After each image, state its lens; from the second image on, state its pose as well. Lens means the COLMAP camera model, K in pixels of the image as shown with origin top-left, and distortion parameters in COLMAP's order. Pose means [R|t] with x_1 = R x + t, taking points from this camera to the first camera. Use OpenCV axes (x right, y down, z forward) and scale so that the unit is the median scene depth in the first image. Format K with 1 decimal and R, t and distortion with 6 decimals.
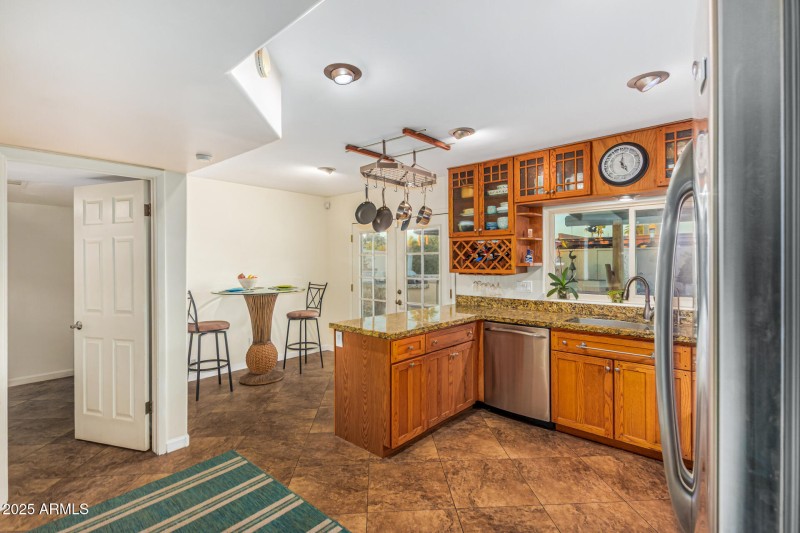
lens RADIAL K [[367.7, 0, 399.5], [0, 367.7, 264.5], [0, 0, 1]] dist [0.003070, 0.000267]
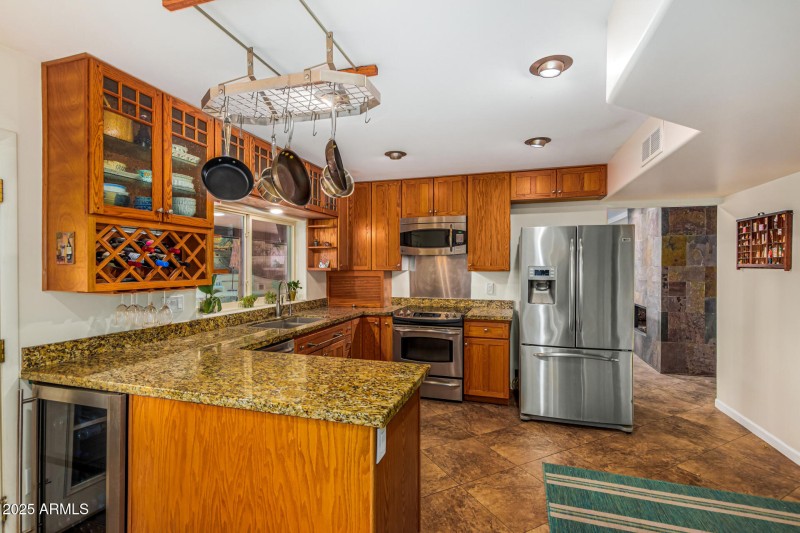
lens RADIAL K [[367.7, 0, 399.6], [0, 367.7, 268.8], [0, 0, 1]] dist [0.003070, 0.000267]
pose [[-0.402657, -0.010802, 0.915287, -0.448531], [-0.011022, 0.999915, 0.006952, -0.014765], [-0.915285, -0.007289, -0.402742, 0.893498]]
